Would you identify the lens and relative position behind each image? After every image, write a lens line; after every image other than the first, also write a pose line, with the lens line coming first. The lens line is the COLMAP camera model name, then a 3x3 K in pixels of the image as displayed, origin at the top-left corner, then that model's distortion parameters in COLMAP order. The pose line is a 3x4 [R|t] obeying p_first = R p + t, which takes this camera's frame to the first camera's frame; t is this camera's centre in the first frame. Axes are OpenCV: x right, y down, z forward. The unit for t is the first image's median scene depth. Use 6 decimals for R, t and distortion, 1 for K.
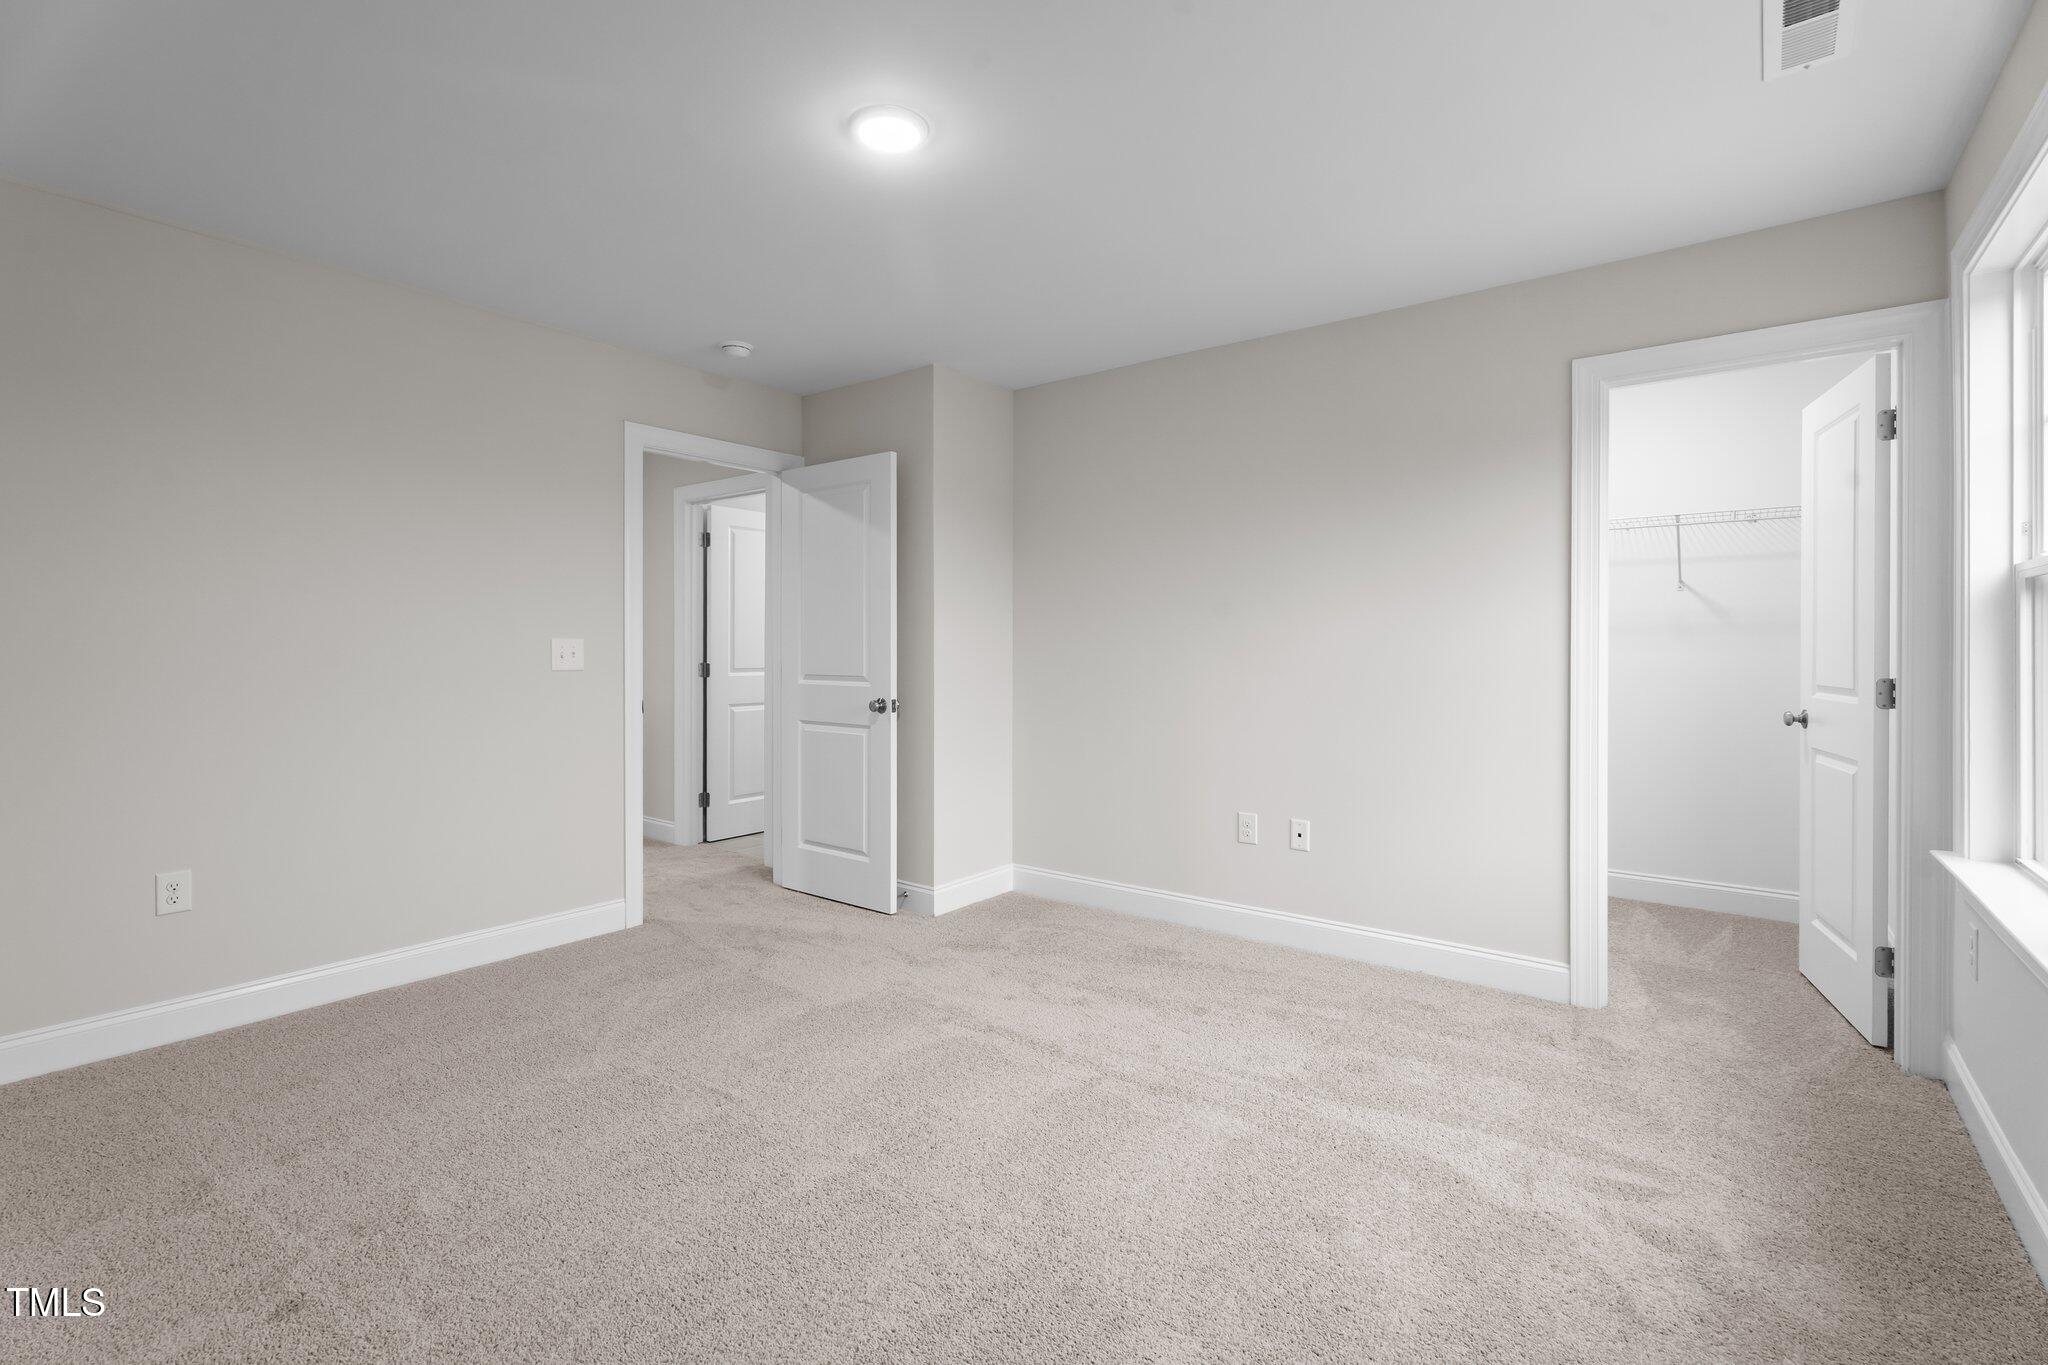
lens RADIAL K [[922.3, 0, 1025.7], [0, 922.3, 664.1], [0, 0, 1]] dist [0.004339, 0.000651]
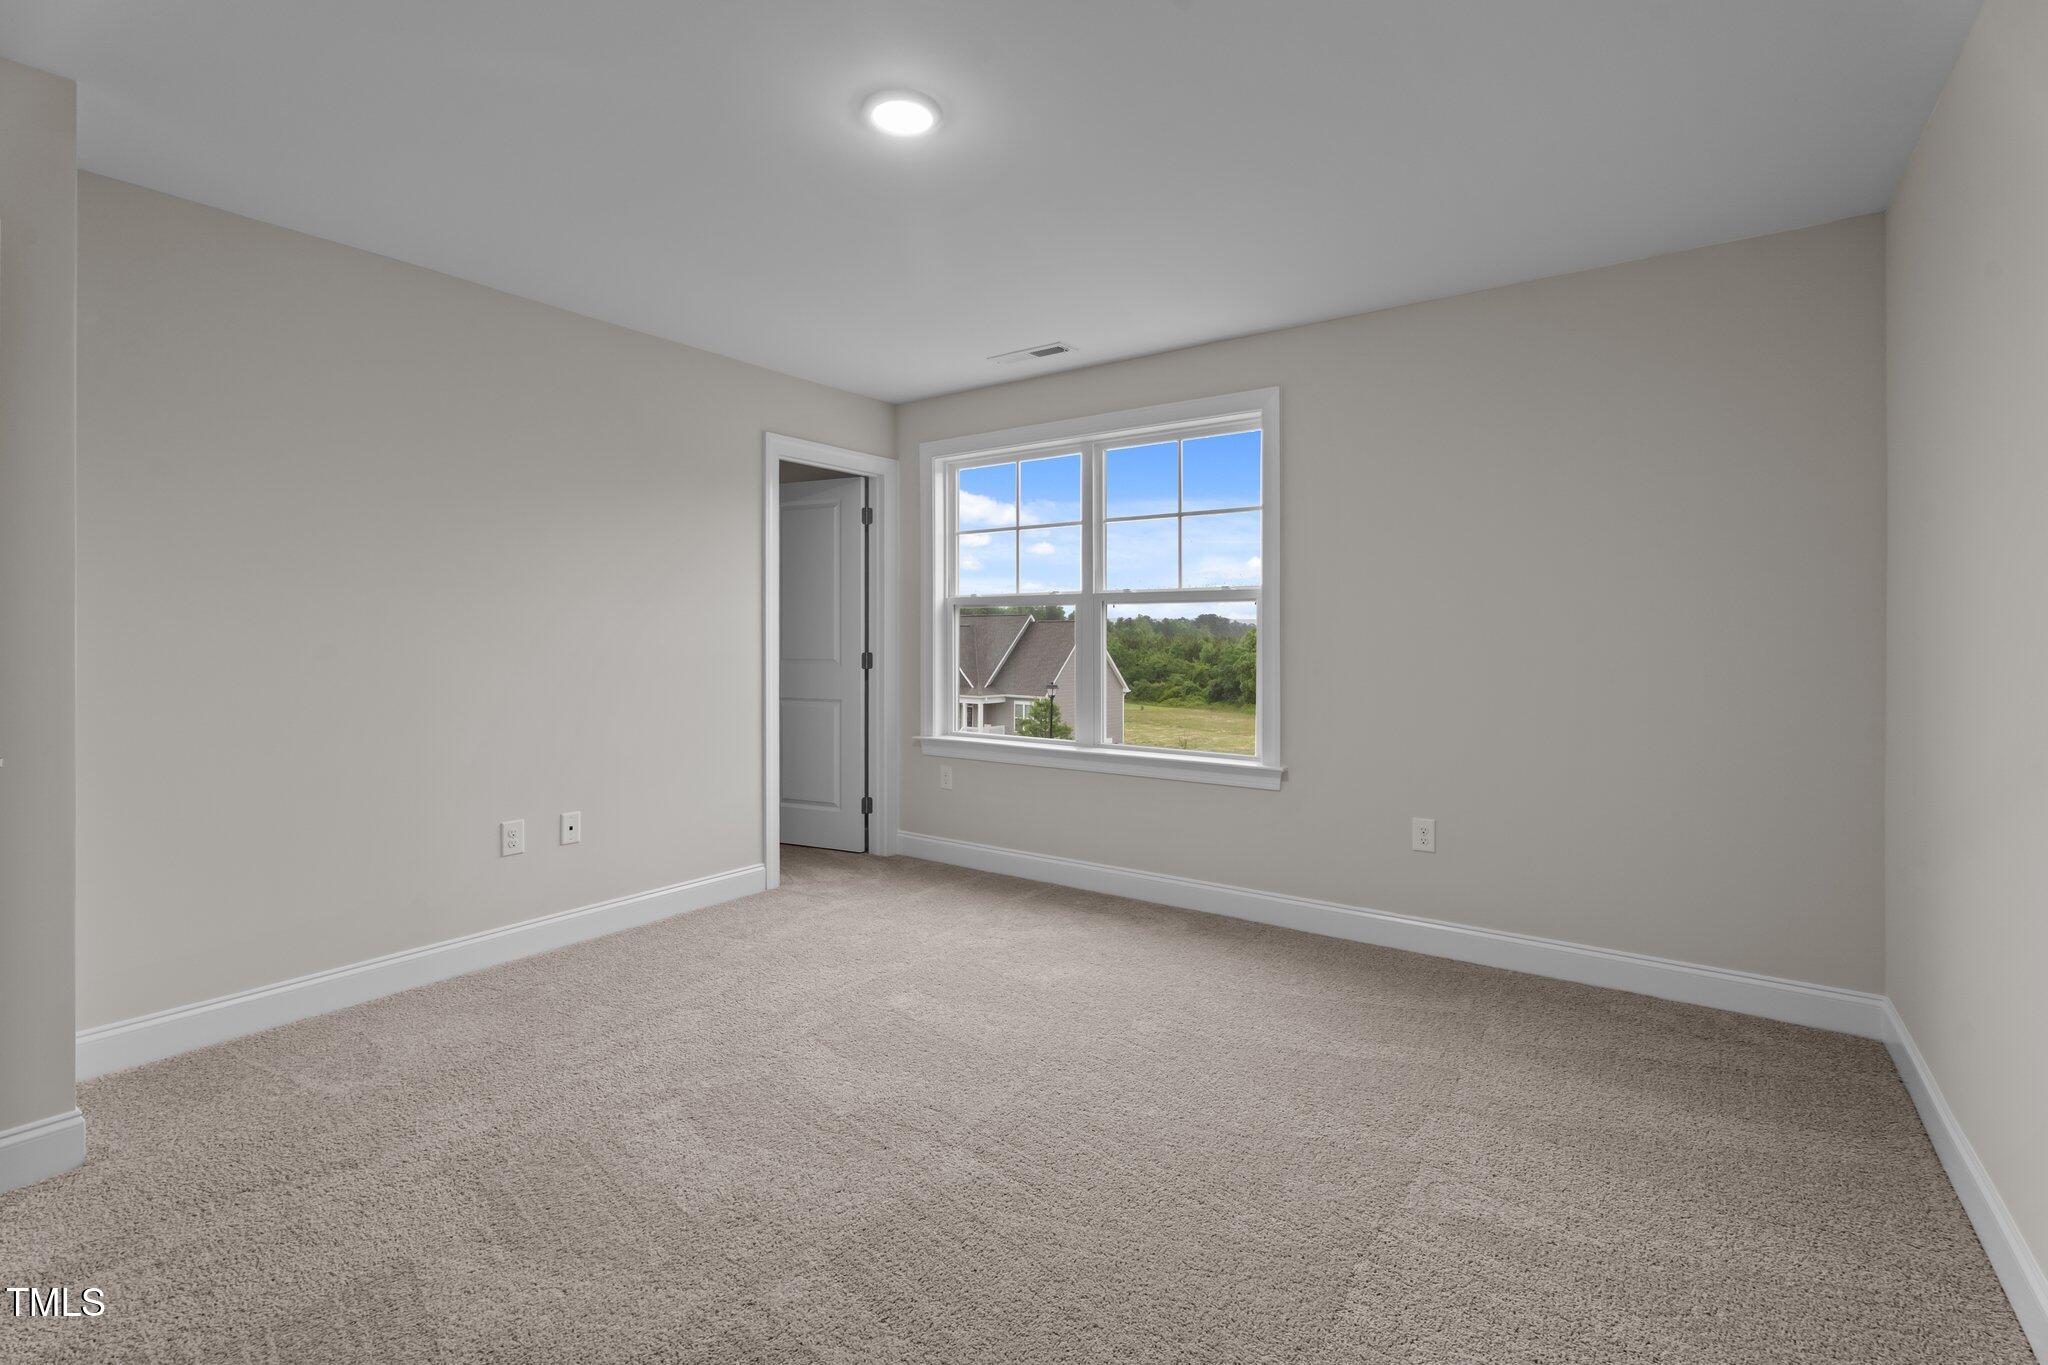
lens RADIAL K [[926.7, 0, 1023.4], [0, 926.7, 640.6], [0, 0, 1]] dist [0.002028, 0.000696]
pose [[-0.032822, -0.002974, 0.999457, -0.816836], [0.020322, 0.999787, 0.003642, -0.007746], [-0.999255, 0.020431, -0.032754, 0.644299]]
